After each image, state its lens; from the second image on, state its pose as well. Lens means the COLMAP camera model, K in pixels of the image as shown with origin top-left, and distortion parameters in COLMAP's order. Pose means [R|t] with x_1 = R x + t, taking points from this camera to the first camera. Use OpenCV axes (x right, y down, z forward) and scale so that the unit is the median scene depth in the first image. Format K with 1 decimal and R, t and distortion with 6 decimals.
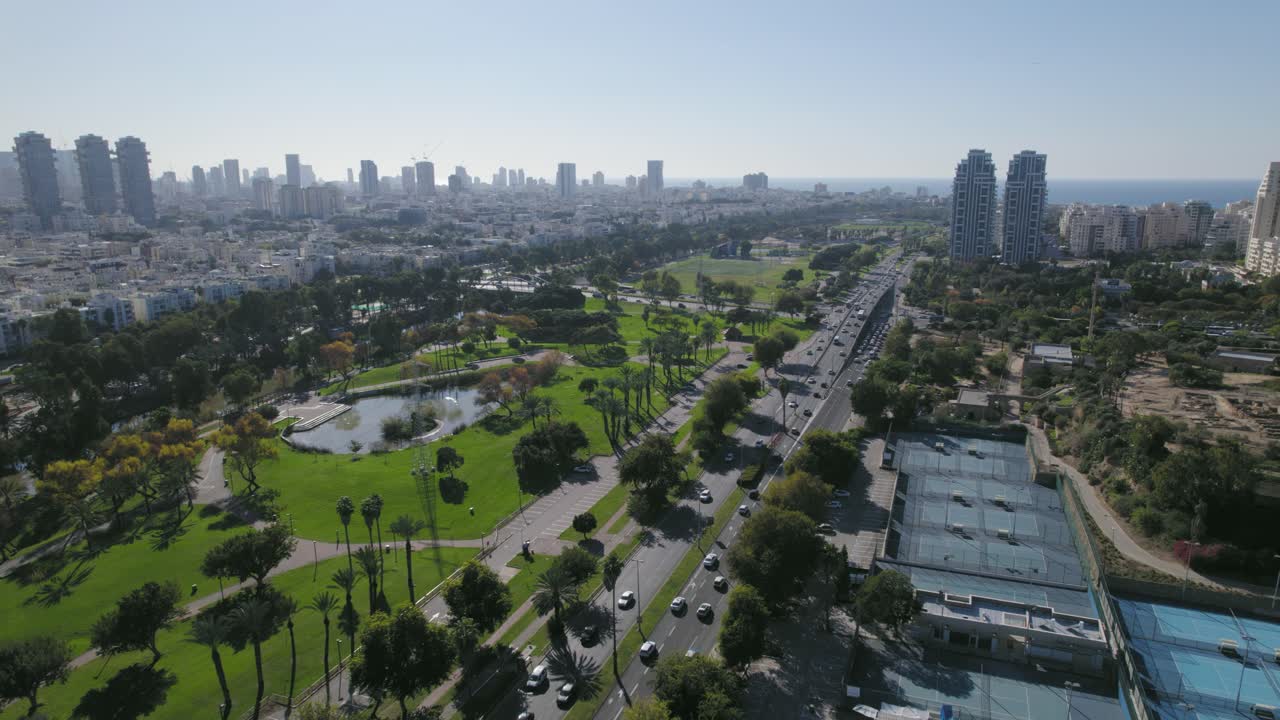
lens RADIAL K [[819.8, 0, 640.0], [0, 819.8, 360.0], [0, 0, 1]] dist [-0.004425, -0.000207]
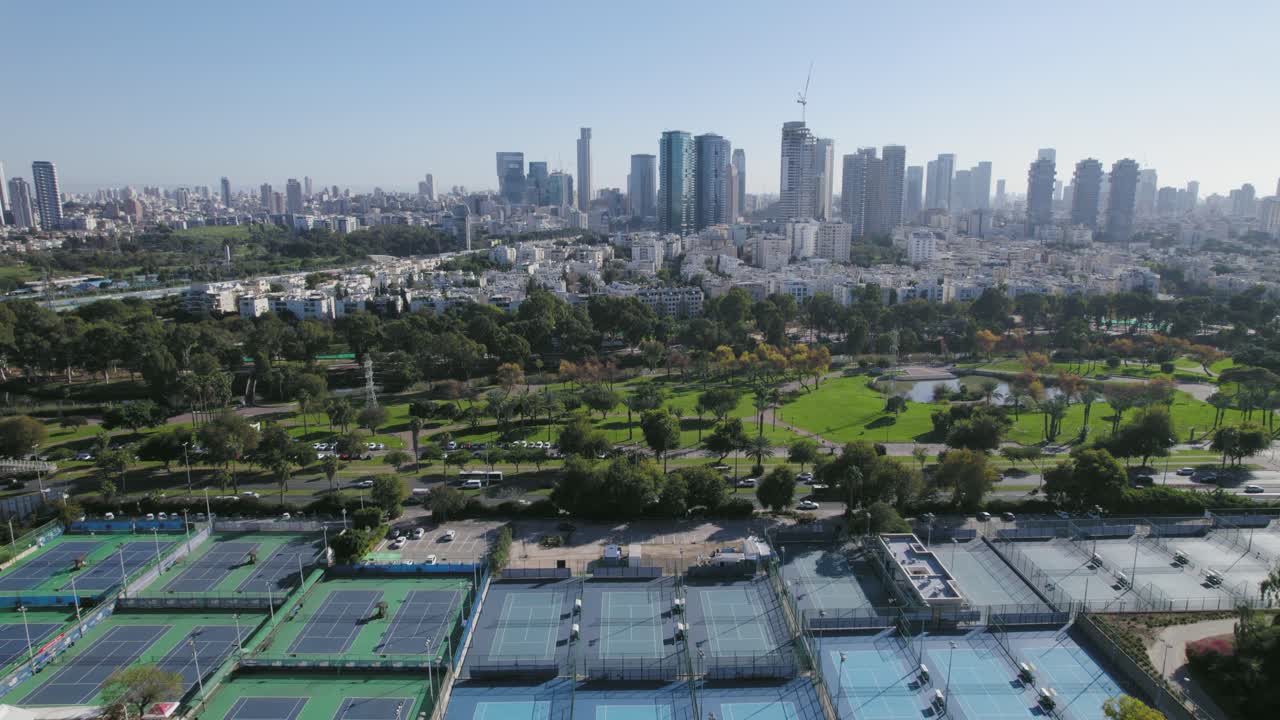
lens RADIAL K [[819.8, 0, 640.0], [0, 819.8, 360.0], [0, 0, 1]] dist [-0.004425, -0.000207]
pose [[0.364175, 0.187419, -0.912278, 0.974126], [-0.209451, 0.970931, 0.115857, -0.019553], [0.907473, 0.148886, 0.392844, 0.095996]]
